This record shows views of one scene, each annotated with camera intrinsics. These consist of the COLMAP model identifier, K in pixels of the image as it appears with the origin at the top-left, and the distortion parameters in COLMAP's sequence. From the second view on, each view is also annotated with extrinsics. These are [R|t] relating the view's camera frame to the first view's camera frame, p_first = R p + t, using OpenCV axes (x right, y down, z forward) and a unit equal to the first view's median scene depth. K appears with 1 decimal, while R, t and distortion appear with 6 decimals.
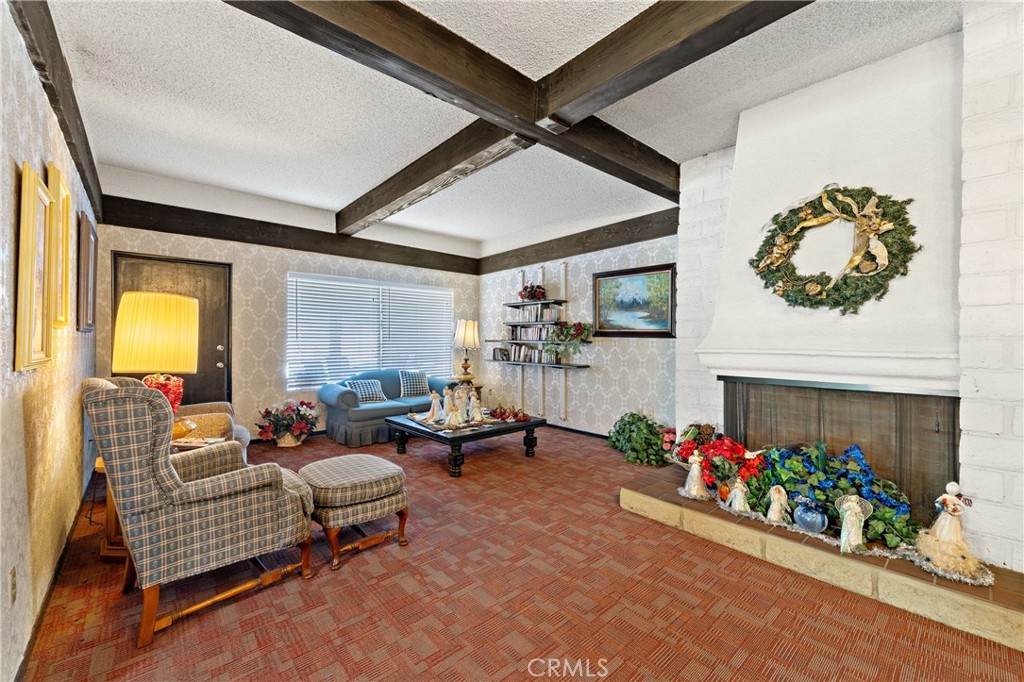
lens RADIAL K [[408.4, 0, 509.7], [0, 408.4, 336.6], [0, 0, 1]] dist [0.001415, -0.000061]
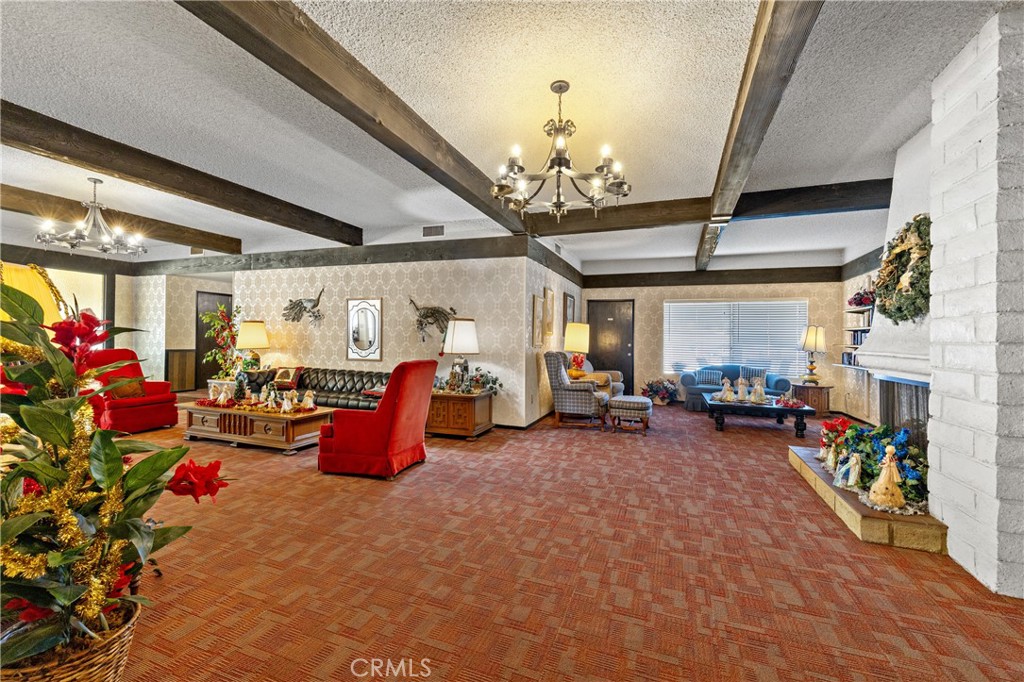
lens RADIAL K [[408.4, 0, 513.6], [0, 408.4, 338.6], [0, 0, 1]] dist [0.001415, -0.000061]
pose [[0.462408, 0.006491, -0.886644, 0.644042], [-0.009951, 0.999948, 0.002131, -0.001069], [0.886612, 0.007838, 0.462448, -0.298827]]
